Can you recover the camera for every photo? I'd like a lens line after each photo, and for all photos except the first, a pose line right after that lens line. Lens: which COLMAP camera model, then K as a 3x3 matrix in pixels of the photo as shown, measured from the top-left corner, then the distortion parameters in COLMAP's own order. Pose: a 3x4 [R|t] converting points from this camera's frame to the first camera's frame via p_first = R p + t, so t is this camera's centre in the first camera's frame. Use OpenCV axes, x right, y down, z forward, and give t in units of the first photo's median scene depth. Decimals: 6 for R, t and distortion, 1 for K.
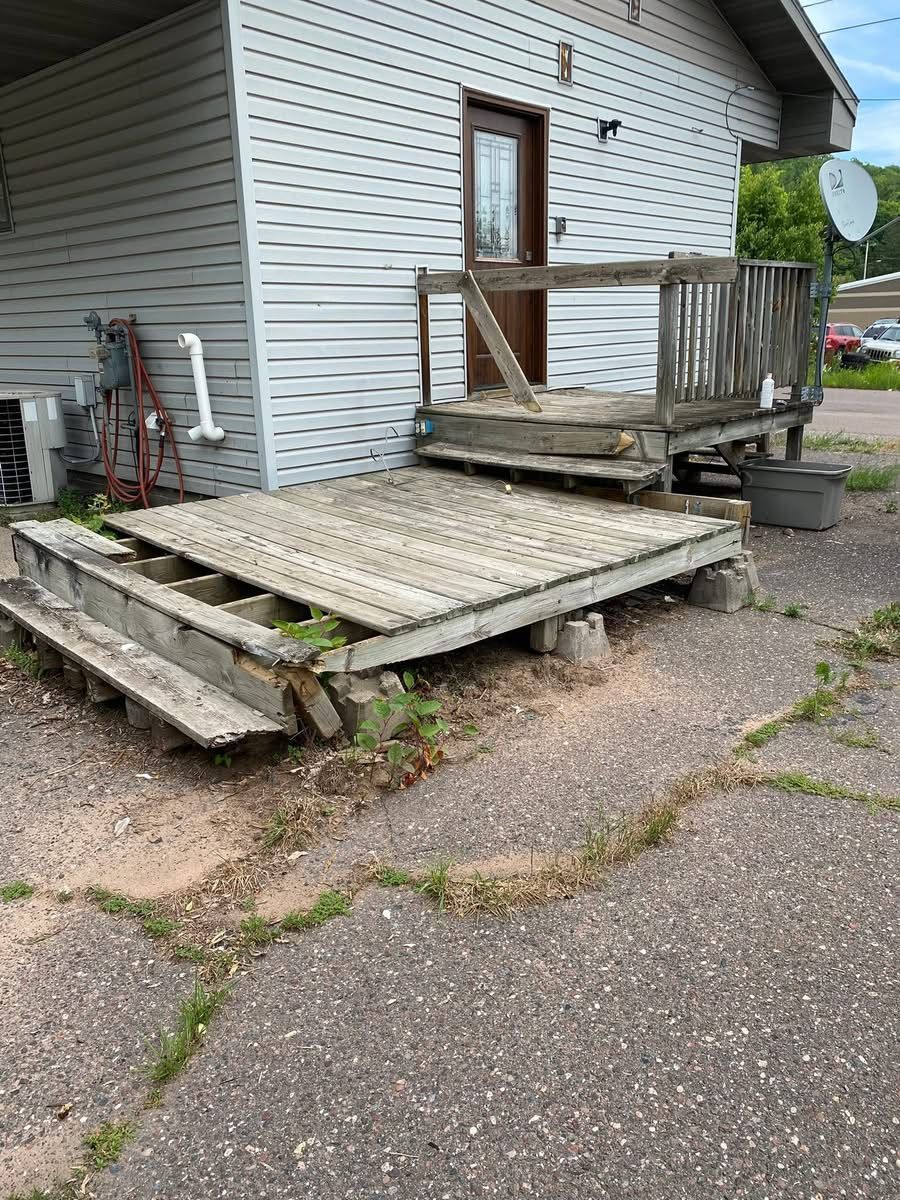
lens RADIAL K [[905.4, 0, 452.1], [0, 905.4, 601.3], [0, 0, 1]] dist [0.010835, -0.003662]
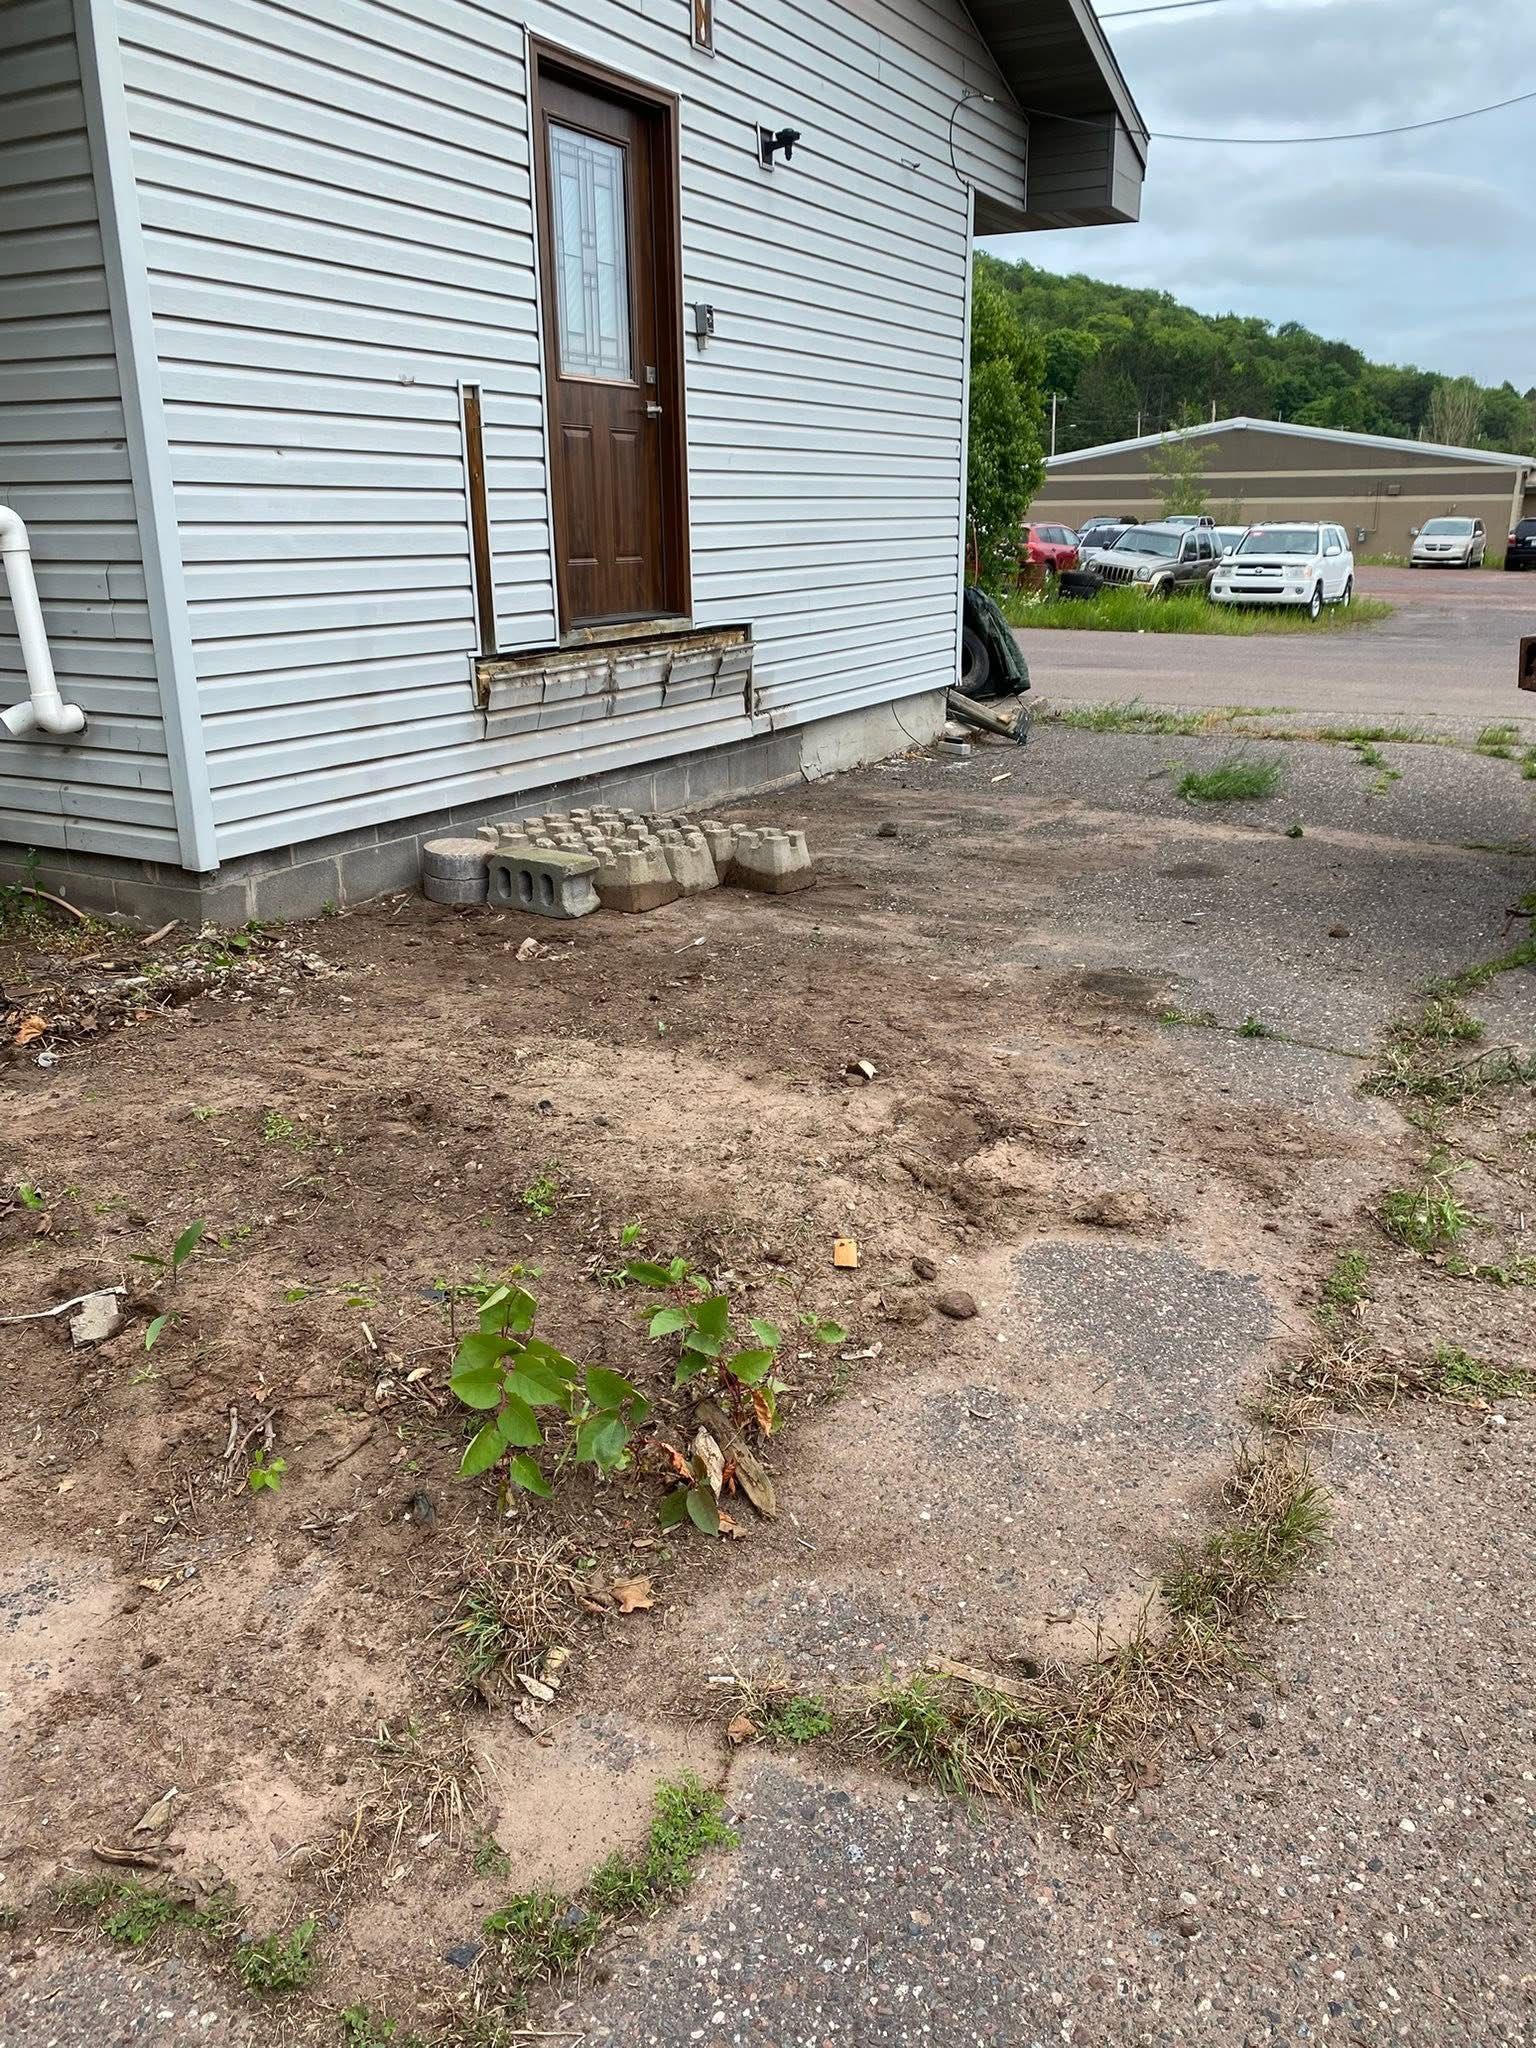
lens RADIAL K [[1545.3, 0, 766.3], [0, 1545.3, 1018.9], [0, 0, 1]] dist [0.010835, -0.003662]
pose [[0.970819, -0.060750, 0.231991, -0.086070], [0.057372, 0.998126, 0.021284, -0.019452], [-0.232849, -0.007353, 0.972485, 0.100890]]
